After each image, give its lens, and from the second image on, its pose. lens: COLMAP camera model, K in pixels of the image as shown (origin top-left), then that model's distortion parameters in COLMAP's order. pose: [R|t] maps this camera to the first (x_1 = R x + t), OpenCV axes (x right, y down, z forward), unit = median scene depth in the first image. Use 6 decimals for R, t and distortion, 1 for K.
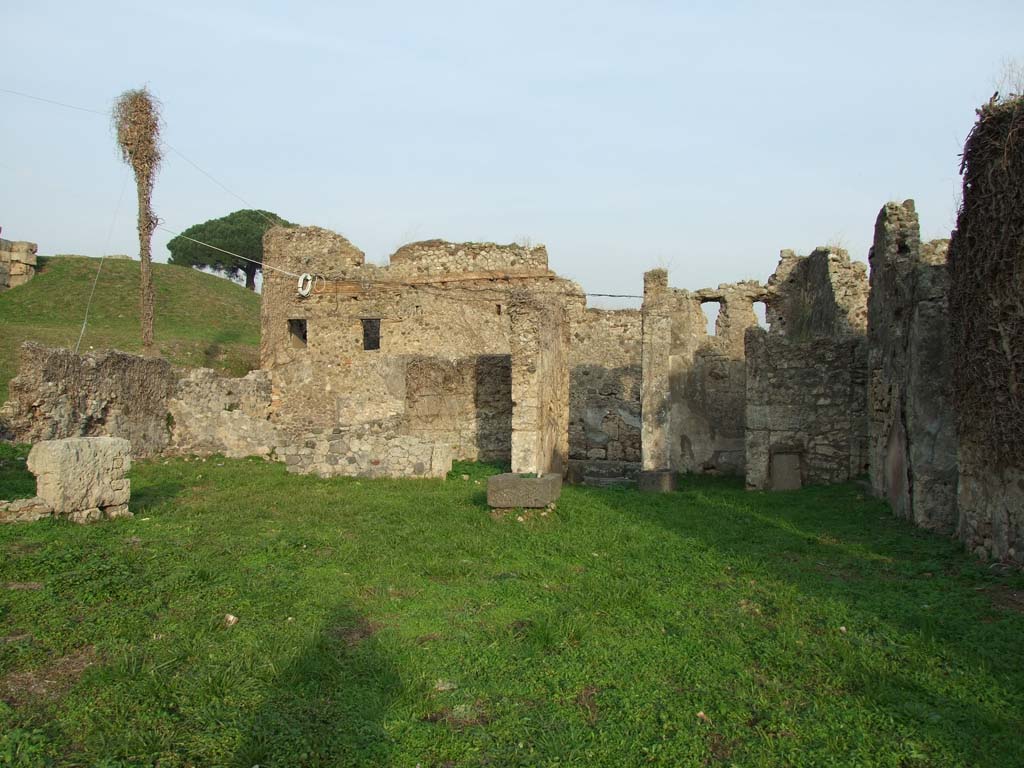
lens RADIAL K [[823.3, 0, 516.1], [0, 823.3, 371.3], [0, 0, 1]] dist [-0.057541, 0.063524]
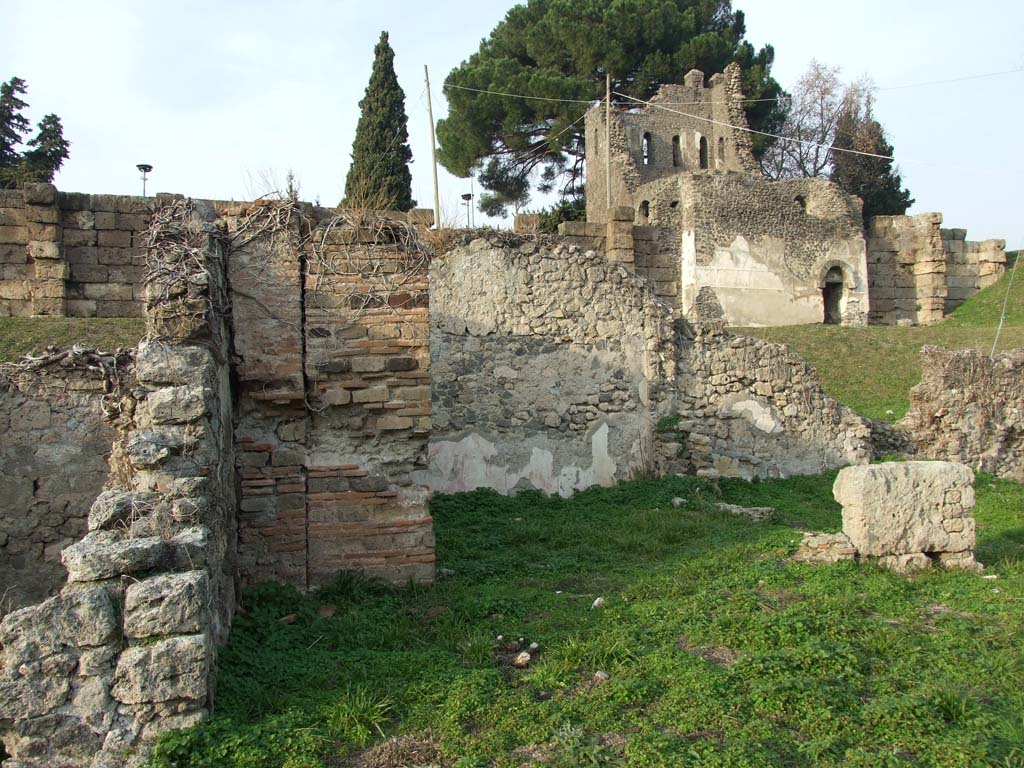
lens RADIAL K [[824.1, 0, 526.5], [0, 824.1, 378.6], [0, 0, 1]] dist [-0.046459, 0.074820]
pose [[0.442636, -0.049648, -0.895326, 0.017640], [0.055886, 0.998052, -0.027716, 0.000574], [0.894958, -0.037768, 0.444548, 0.194470]]
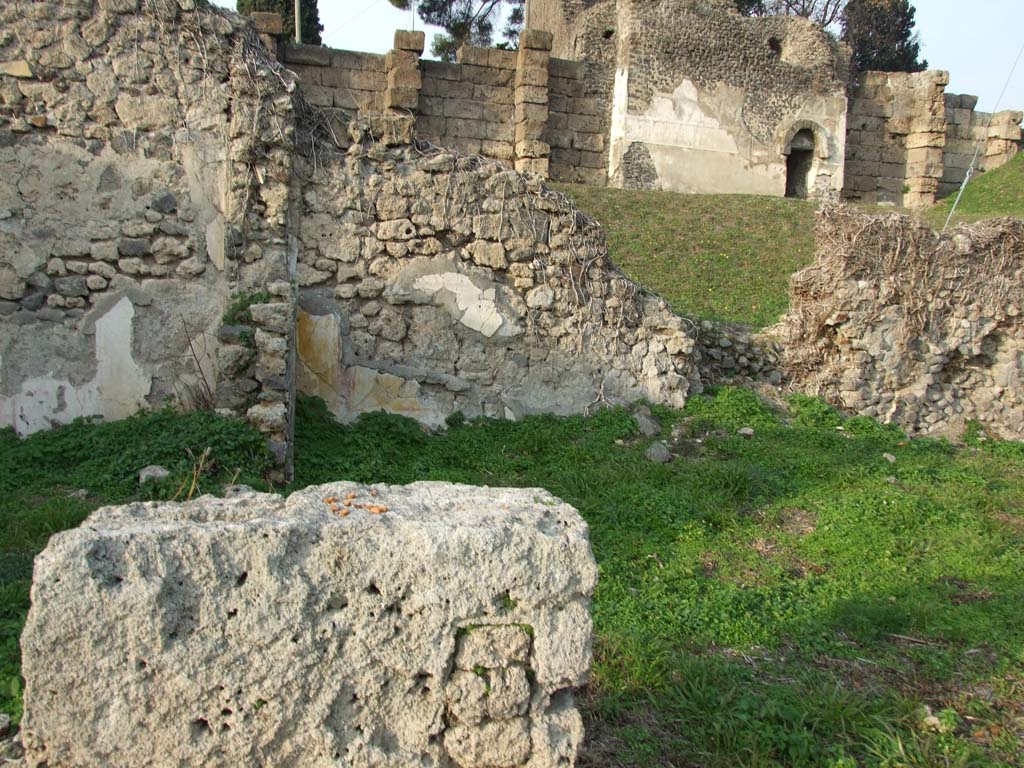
lens RADIAL K [[823.3, 0, 516.1], [0, 823.3, 371.3], [0, 0, 1]] dist [-0.057541, 0.063524]
pose [[0.427019, 0.103692, -0.898278, -0.198931], [-0.006448, 0.993727, 0.111645, 0.014416], [0.904220, -0.041883, 0.425009, 0.588971]]
